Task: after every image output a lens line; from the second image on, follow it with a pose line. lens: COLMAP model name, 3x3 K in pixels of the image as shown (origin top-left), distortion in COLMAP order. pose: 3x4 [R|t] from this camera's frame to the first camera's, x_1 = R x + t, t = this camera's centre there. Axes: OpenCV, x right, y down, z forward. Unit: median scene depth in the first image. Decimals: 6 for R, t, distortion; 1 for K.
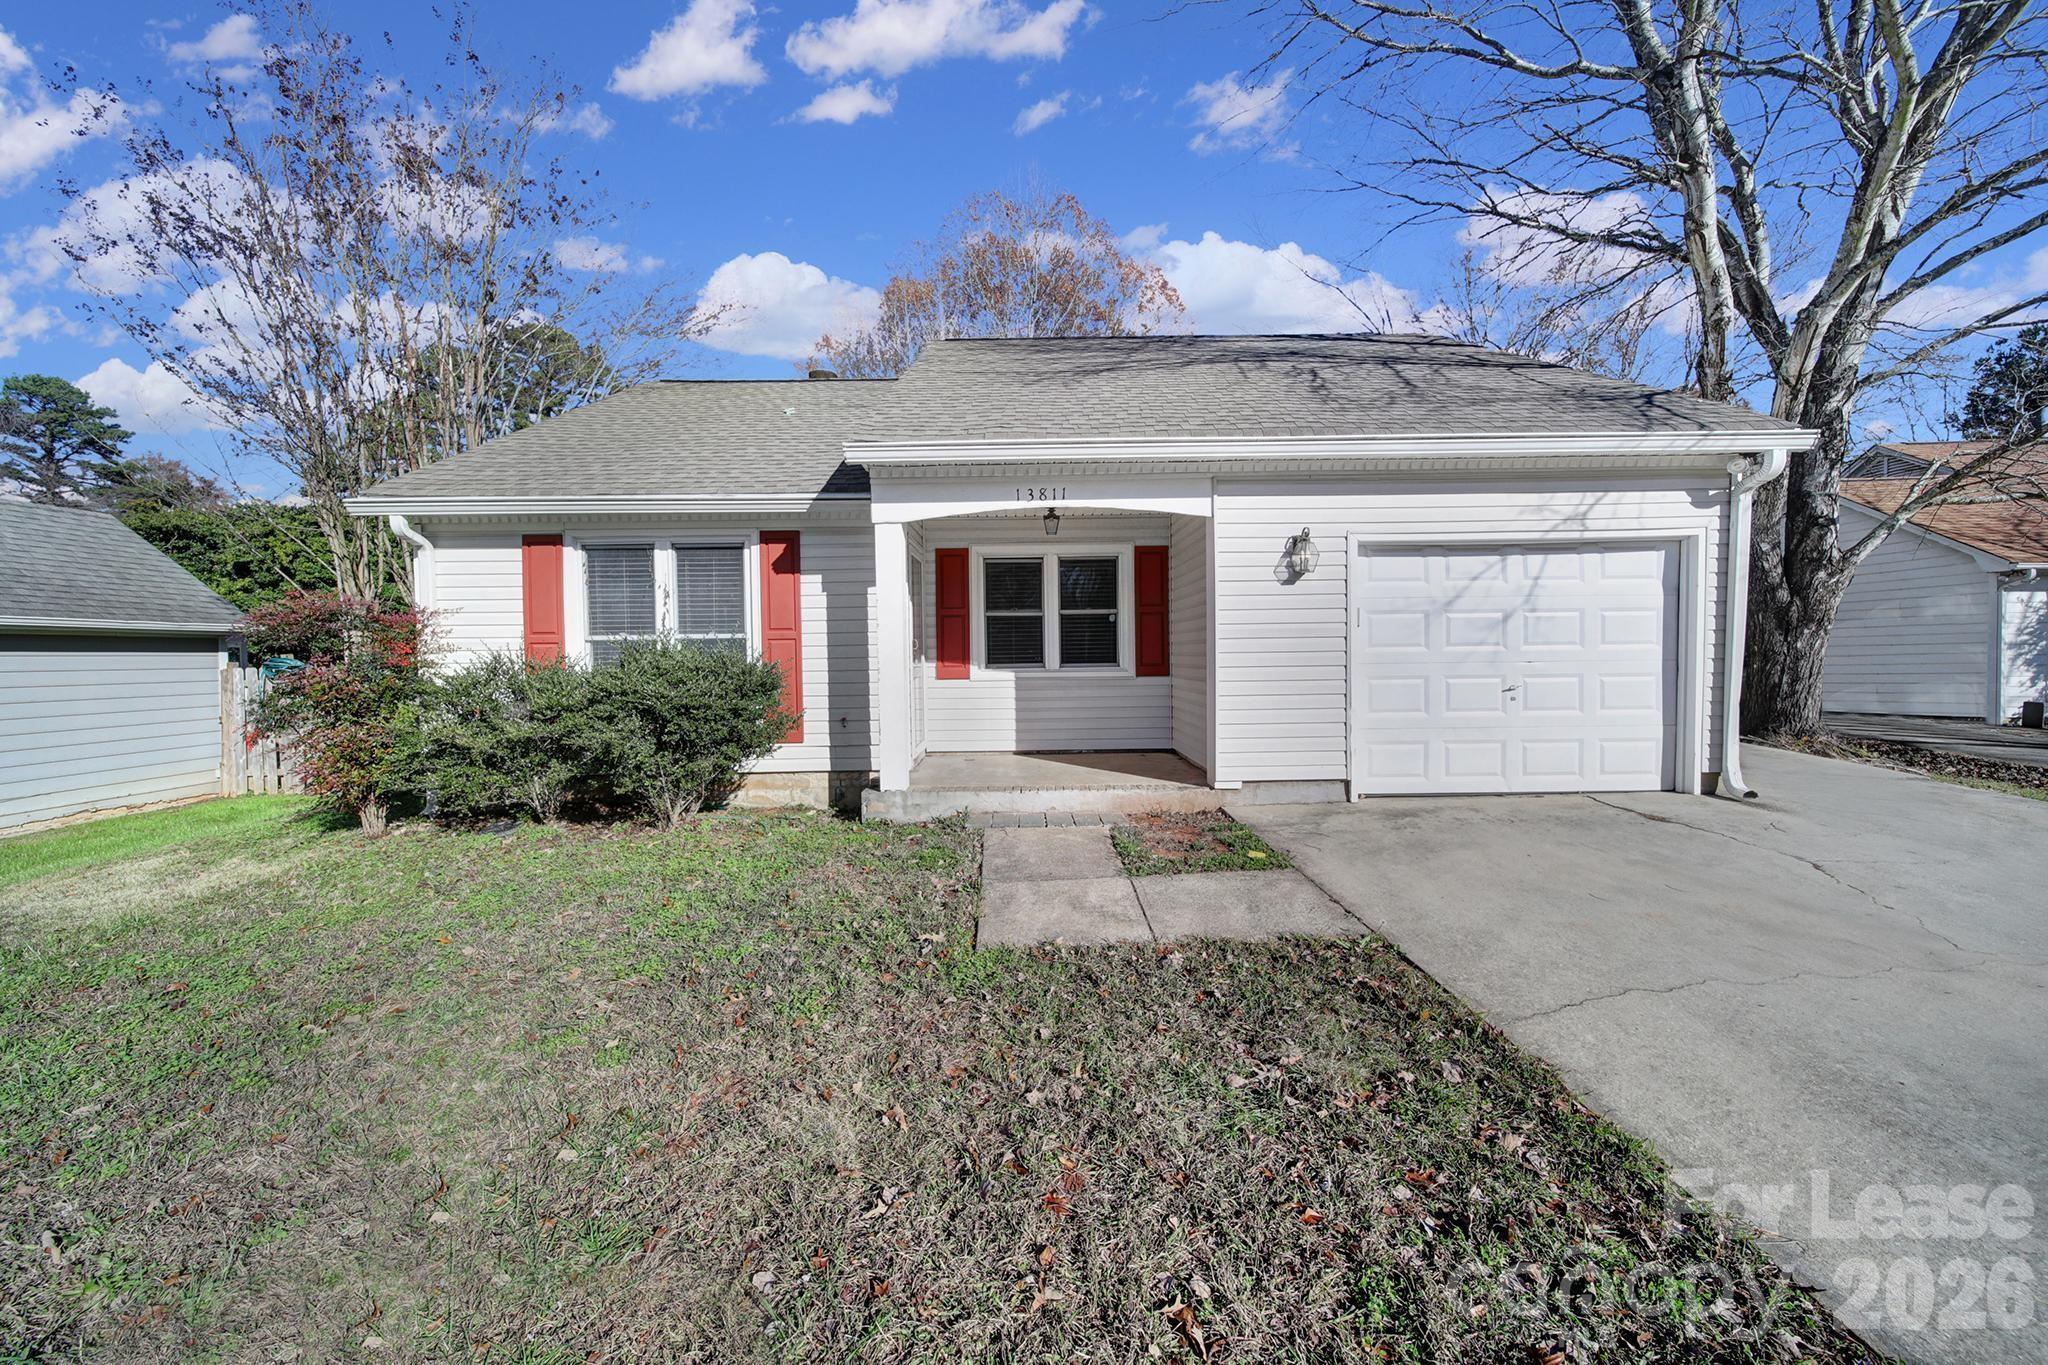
lens RADIAL K [[724.0, 0, 1026.3], [0, 724.0, 679.0], [0, 0, 1]] dist [-0.000267, -0.001928]
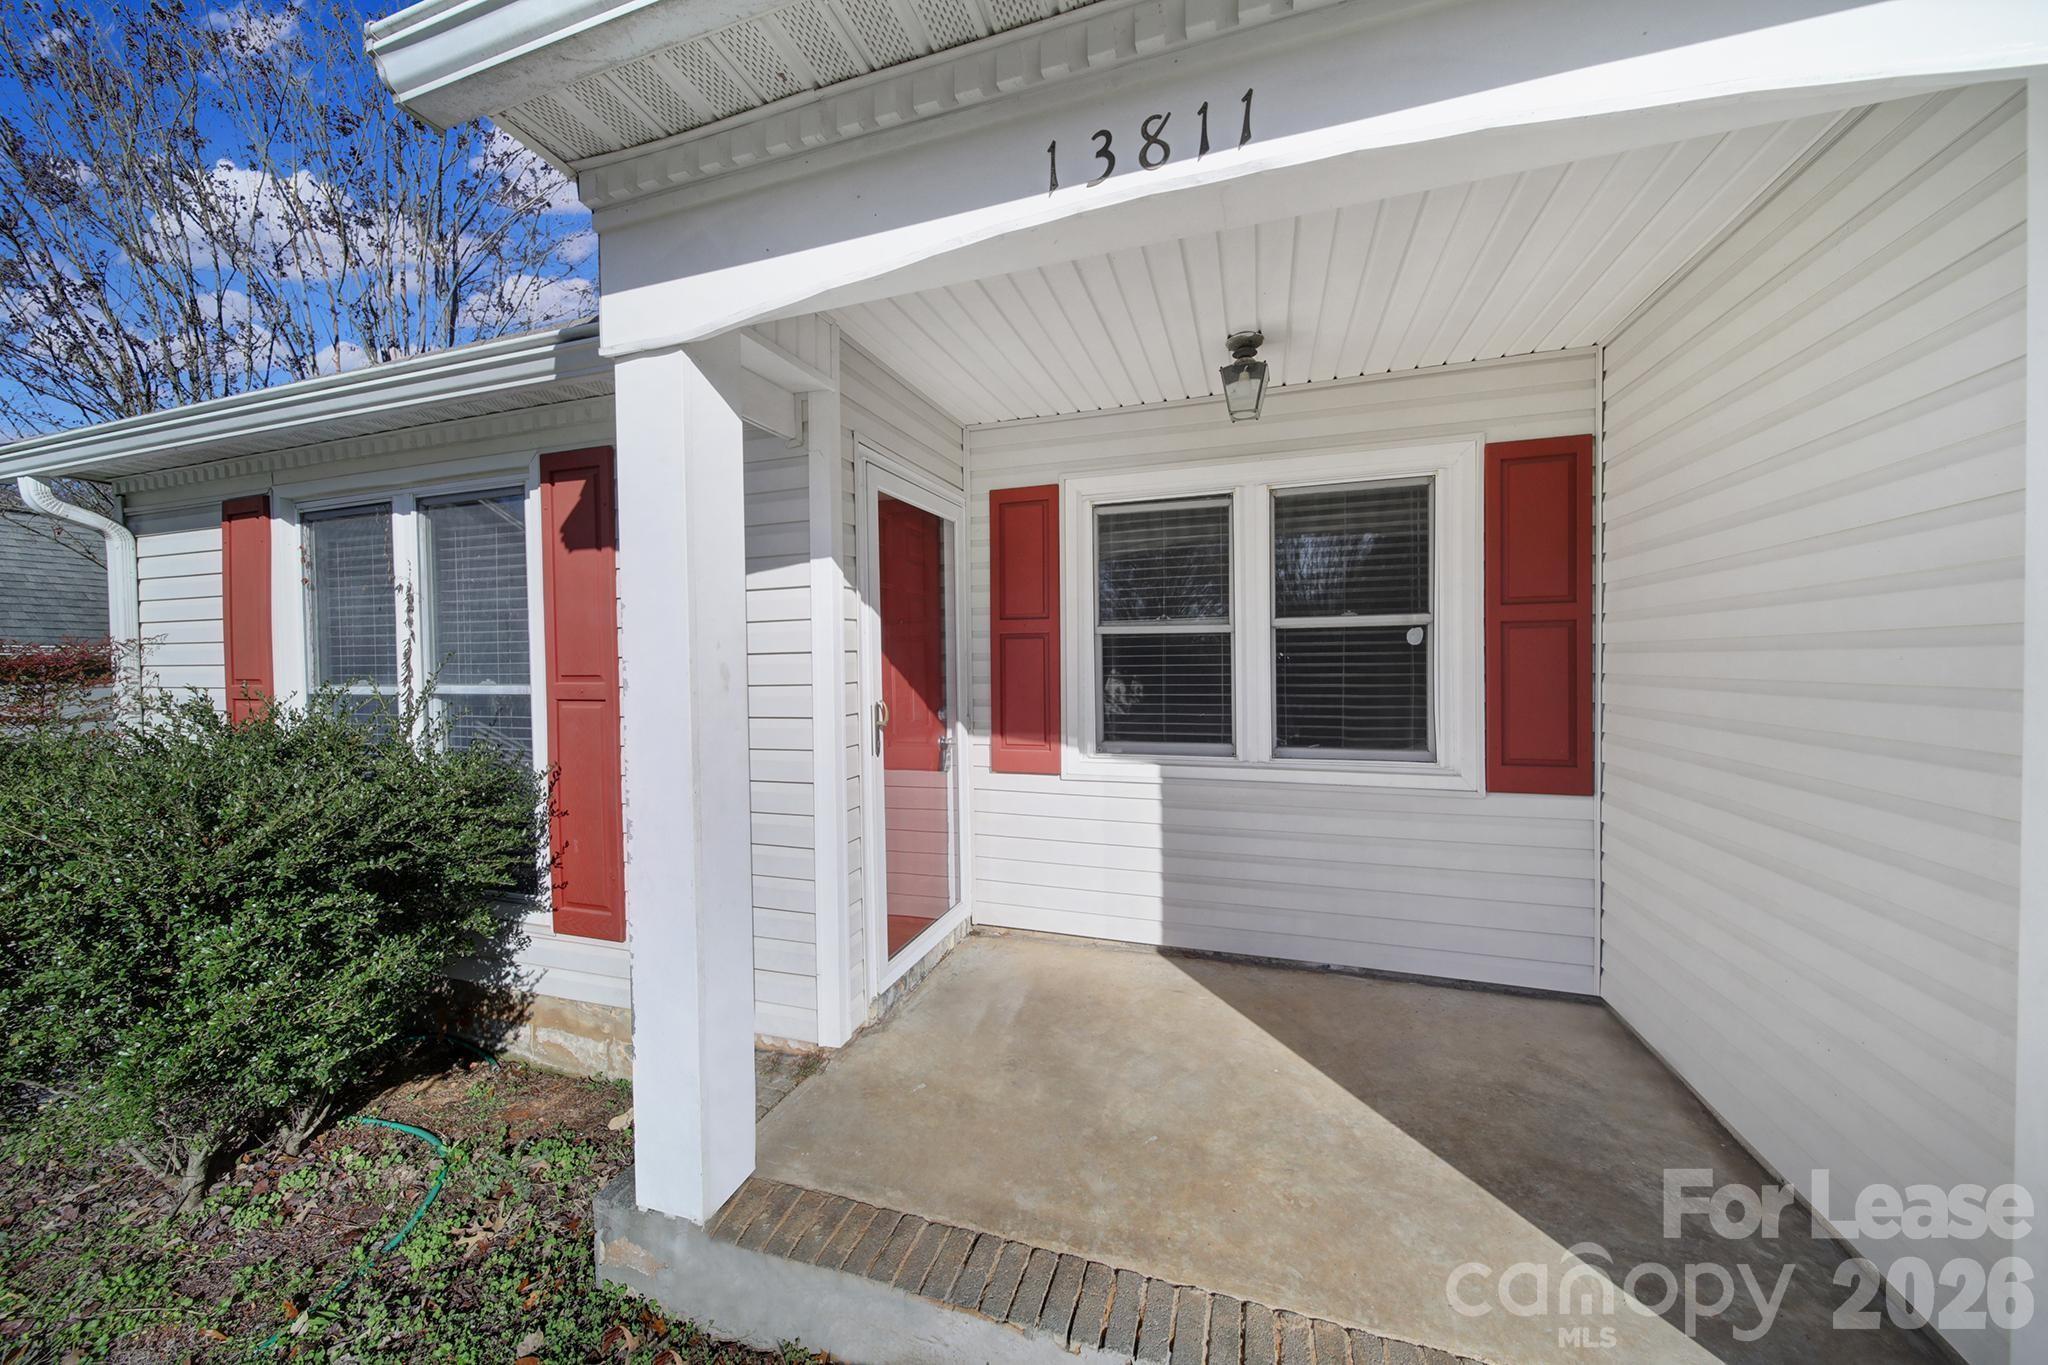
lens RADIAL K [[724.0, 0, 1020.9], [0, 724.0, 673.9], [0, 0, 1]] dist [-0.000267, -0.001928]
pose [[0.946968, 0.006967, -0.321251, 0.043453], [-0.011482, 0.999860, -0.012162, -0.057624], [0.321122, 0.015206, 0.946916, 0.567078]]
